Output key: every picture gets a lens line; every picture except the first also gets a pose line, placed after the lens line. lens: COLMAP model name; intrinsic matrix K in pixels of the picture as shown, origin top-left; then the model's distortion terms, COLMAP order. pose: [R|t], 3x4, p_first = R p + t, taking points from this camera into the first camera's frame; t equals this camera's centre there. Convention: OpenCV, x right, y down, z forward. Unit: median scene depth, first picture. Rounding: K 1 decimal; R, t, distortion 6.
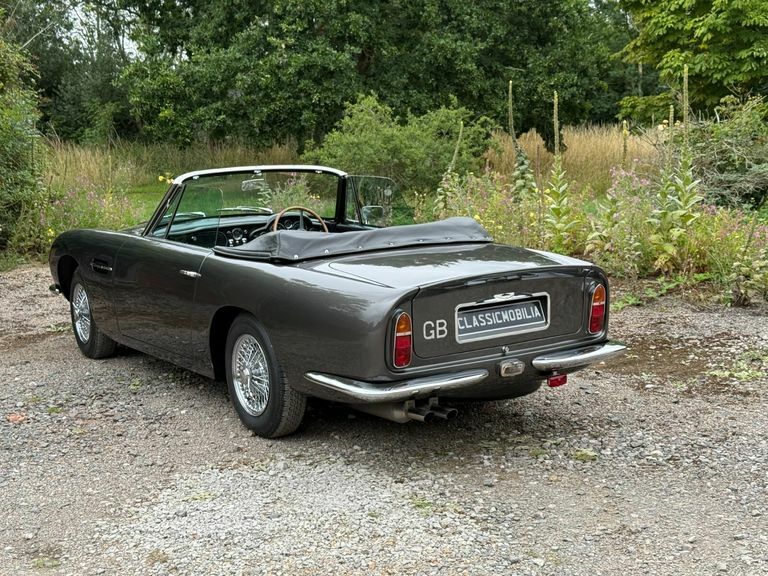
lens RADIAL K [[1103.5, 0, 384.0], [0, 1103.5, 288.0], [0, 0, 1]] dist [0.143273, -0.227240]
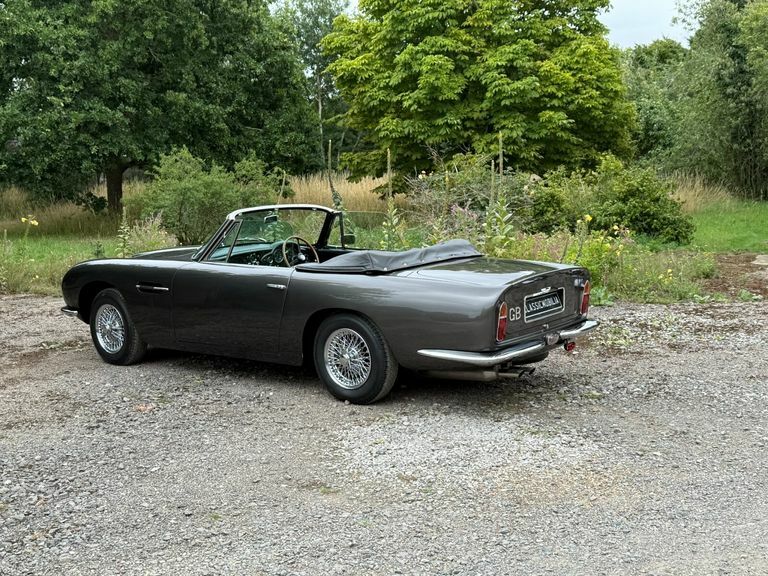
lens RADIAL K [[928.6, 0, 384.0], [0, 928.6, 288.0], [0, 0, 1]] dist [0.134685, -0.189969]
pose [[0.948131, -0.040489, 0.315290, -0.131194], [0.048214, 0.998697, -0.016736, 0.004256], [-0.314202, 0.031069, 0.948848, -0.026718]]
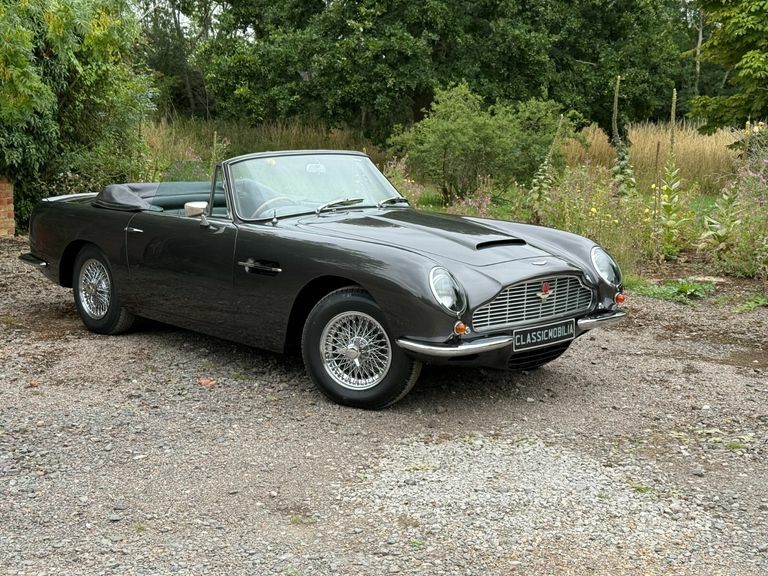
lens RADIAL K [[1097.1, 0, 384.0], [0, 1097.1, 288.0], [0, 0, 1]] dist [0.161483, -0.296414]
pose [[0.998249, 0.053475, -0.025277, -0.046621], [-0.053121, 0.998483, 0.014455, 0.001511], [0.026012, -0.013086, 0.999576, -0.008996]]
